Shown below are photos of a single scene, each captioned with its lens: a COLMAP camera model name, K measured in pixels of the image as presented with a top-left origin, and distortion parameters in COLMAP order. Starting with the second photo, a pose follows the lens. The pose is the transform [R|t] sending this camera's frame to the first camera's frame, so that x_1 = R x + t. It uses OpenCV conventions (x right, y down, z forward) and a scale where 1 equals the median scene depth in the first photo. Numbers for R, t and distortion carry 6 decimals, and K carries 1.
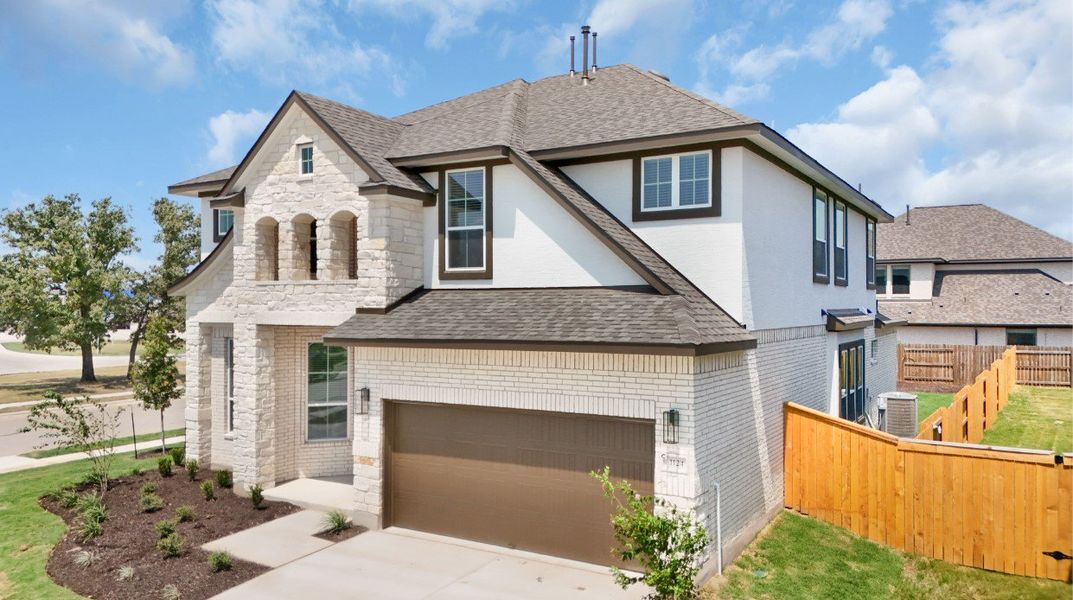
lens RADIAL K [[755.1, 0, 576.5], [0, 755.1, 302.5], [0, 0, 1]] dist [0.066904, -0.001789]
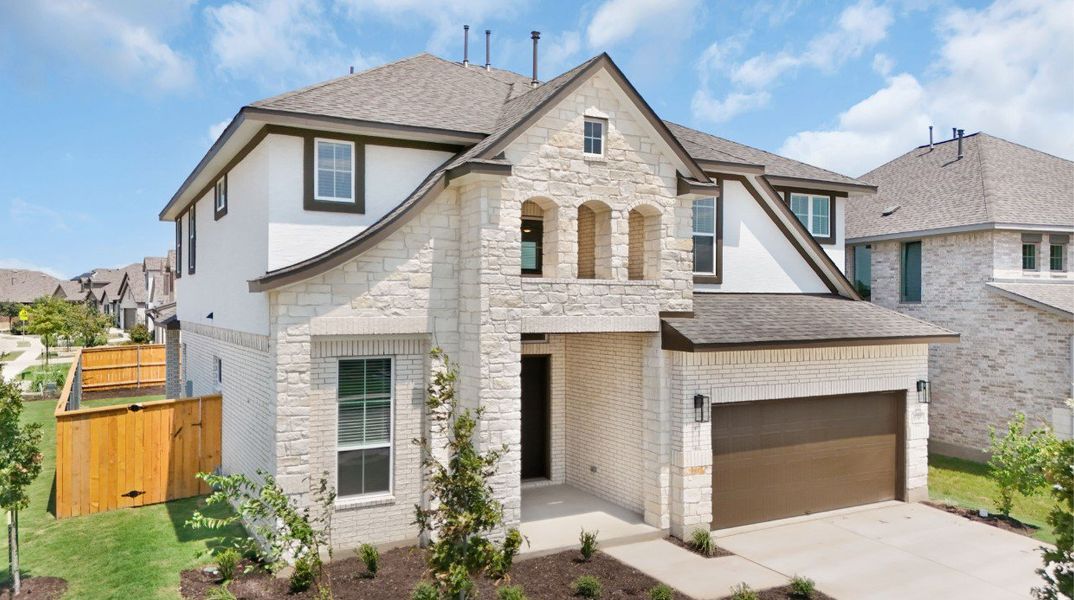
lens RADIAL K [[755.8, 0, 577.0], [0, 755.8, 302.5], [0, 0, 1]] dist [0.066904, -0.001789]
pose [[0.535617, 0.004199, 0.844450, -1.098169], [-0.006702, 0.999977, -0.000721, -0.002526], [-0.844434, -0.005273, 0.535633, 0.576925]]
